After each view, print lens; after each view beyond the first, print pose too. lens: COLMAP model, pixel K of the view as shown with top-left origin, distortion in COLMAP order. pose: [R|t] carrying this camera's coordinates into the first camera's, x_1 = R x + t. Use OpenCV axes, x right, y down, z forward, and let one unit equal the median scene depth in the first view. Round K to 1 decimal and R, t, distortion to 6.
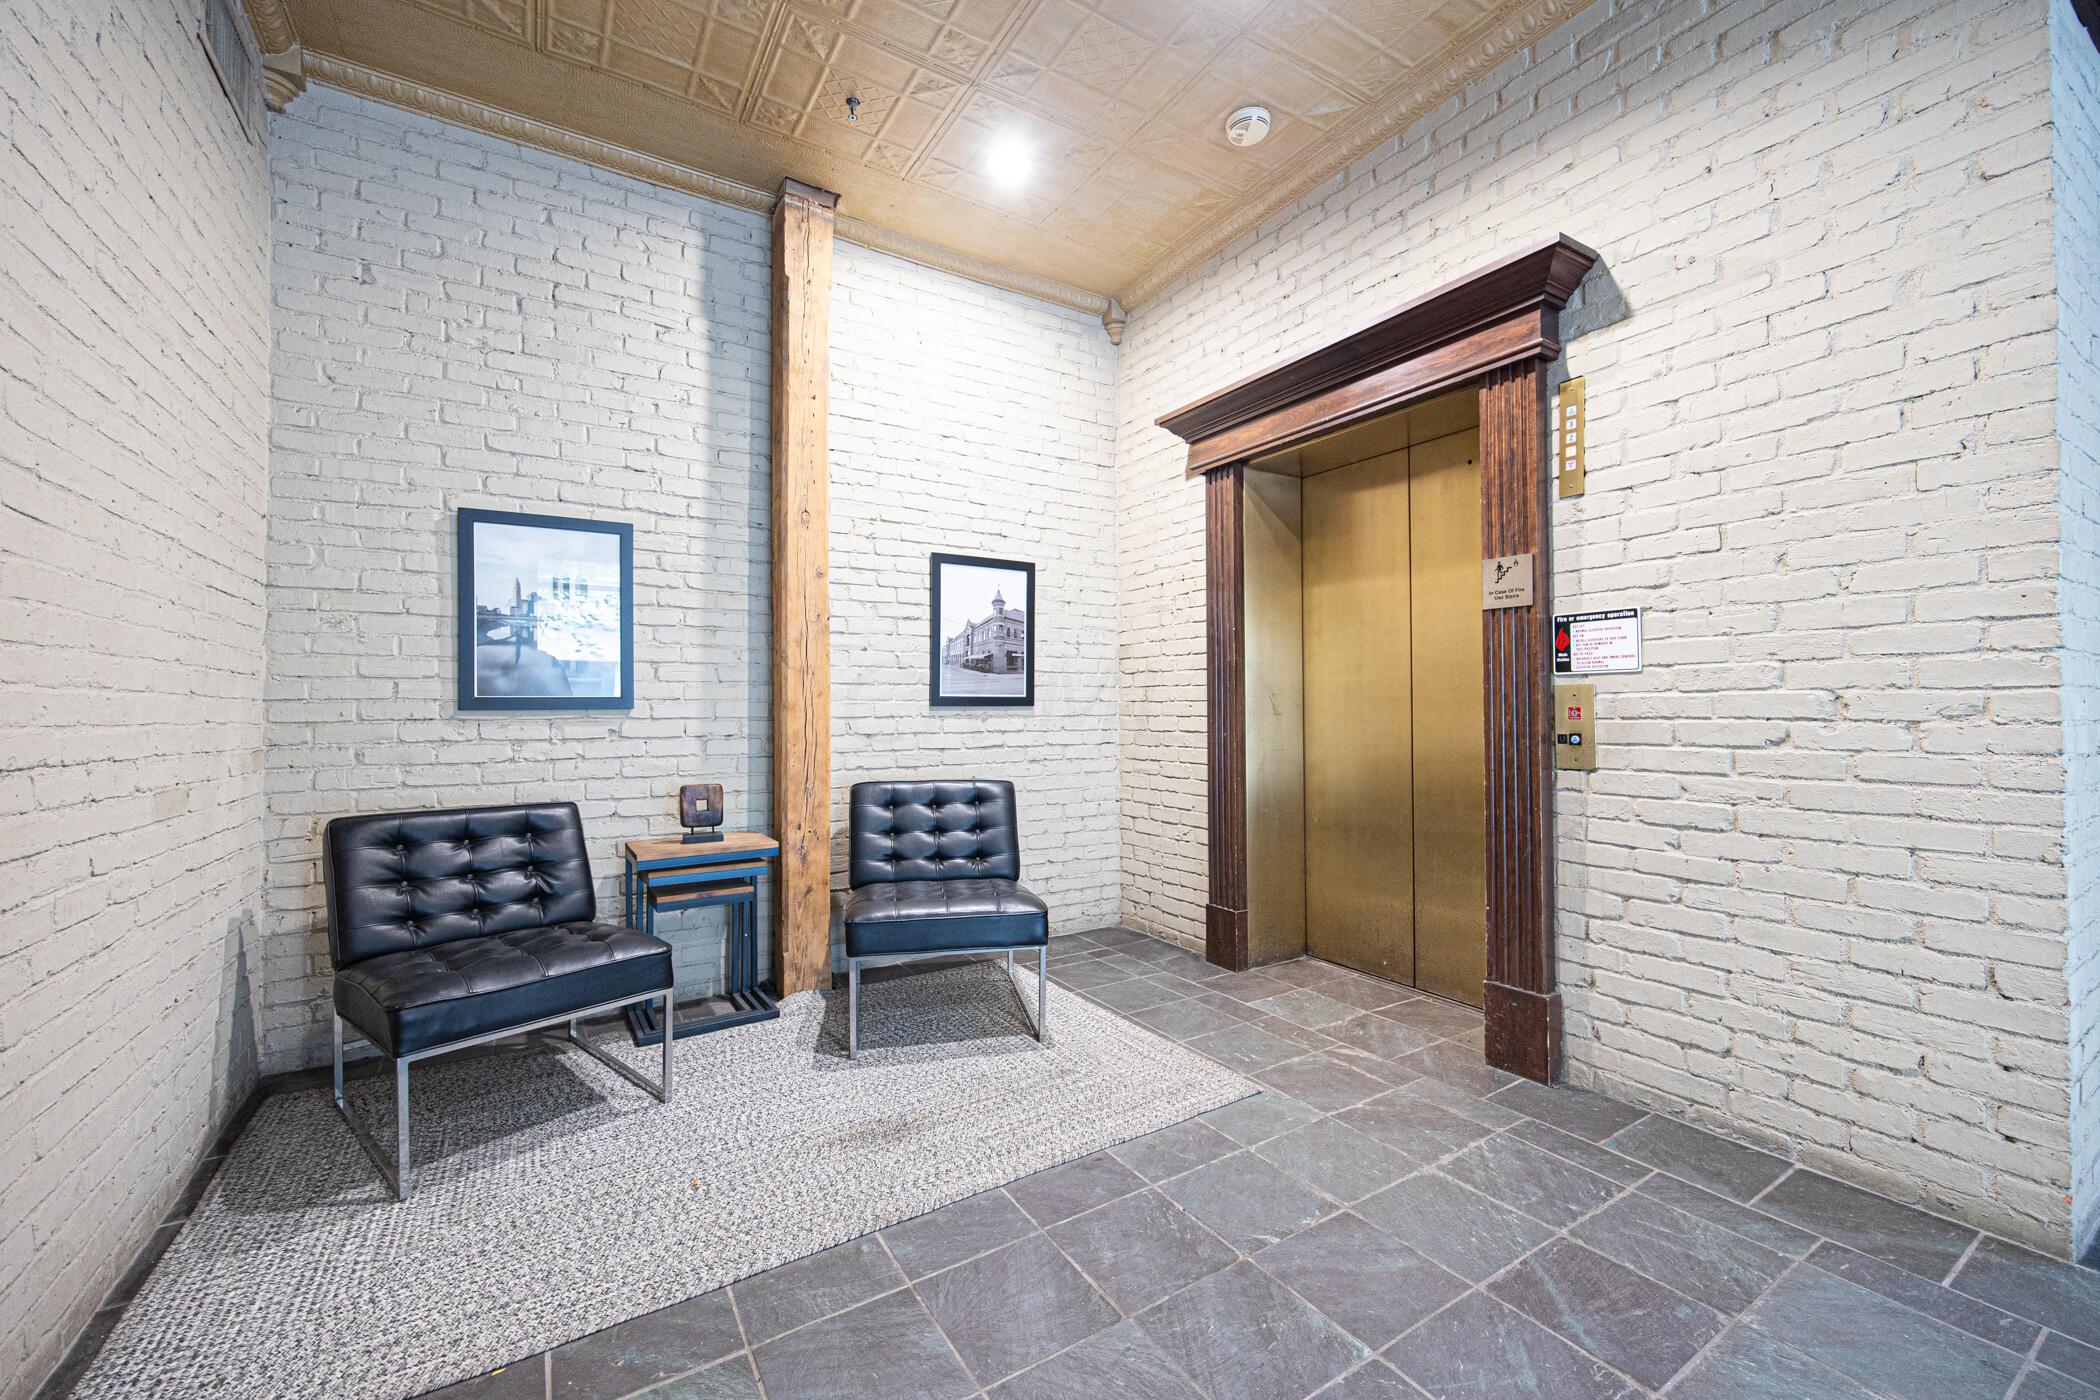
lens RADIAL K [[835.1, 0, 1047.9], [0, 835.1, 702.6], [0, 0, 1]] dist [-0.003568, -0.000943]
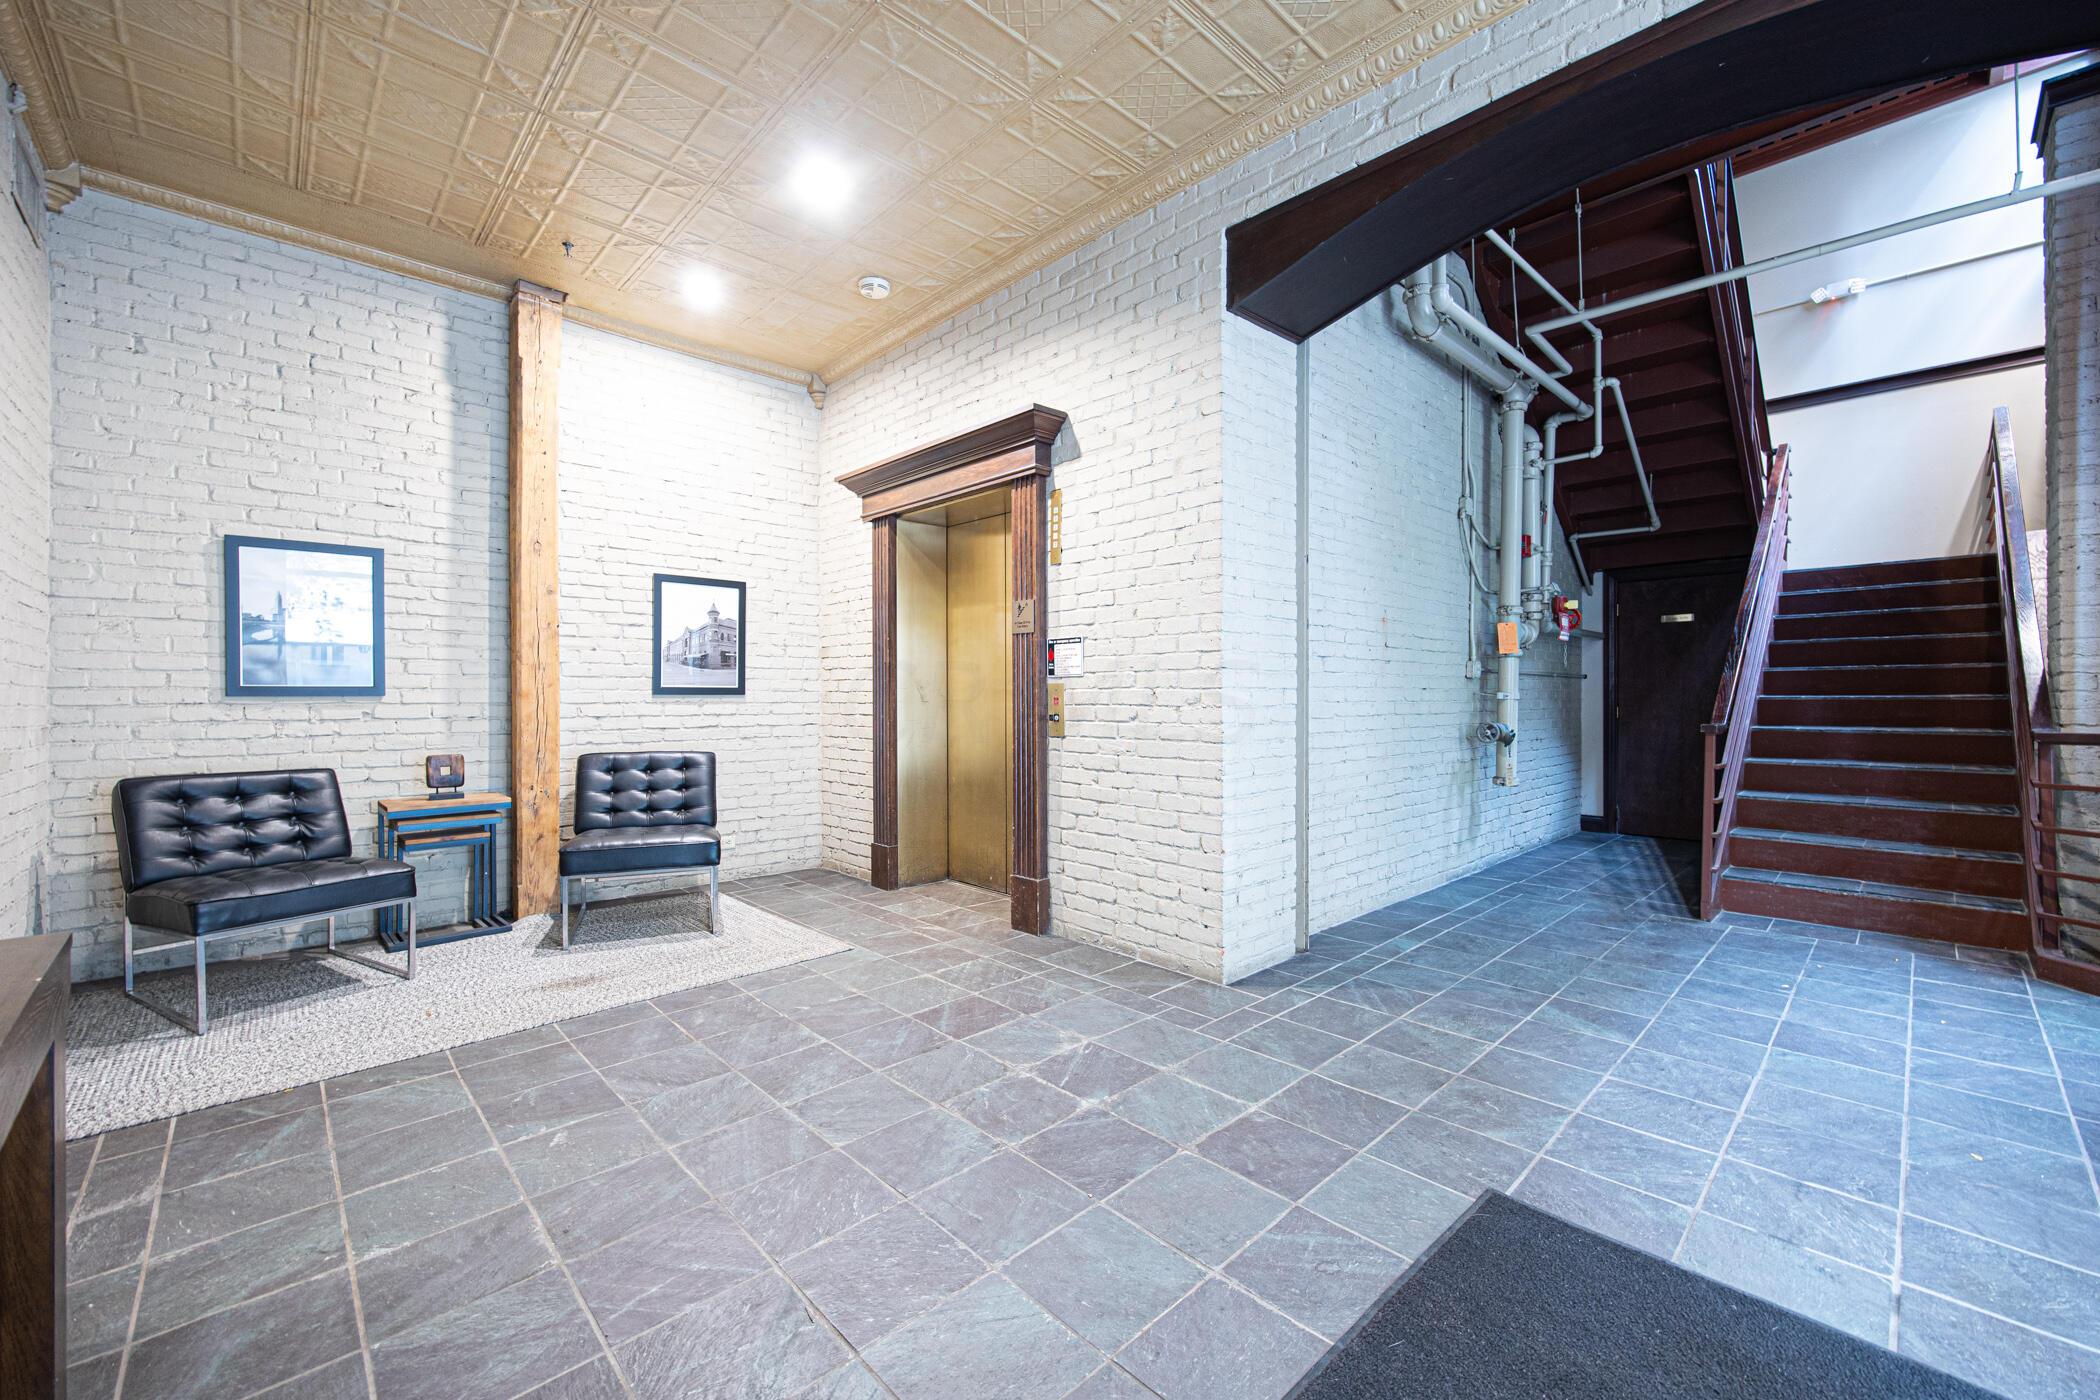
lens RADIAL K [[835.1, 0, 1048.1], [0, 835.1, 702.3], [0, 0, 1]] dist [-0.003568, -0.000943]
pose [[0.979536, 0.003206, 0.201246, 0.264366], [-0.005980, 0.999895, 0.013178, -0.005829], [-0.201182, -0.014112, 0.979452, -0.495919]]
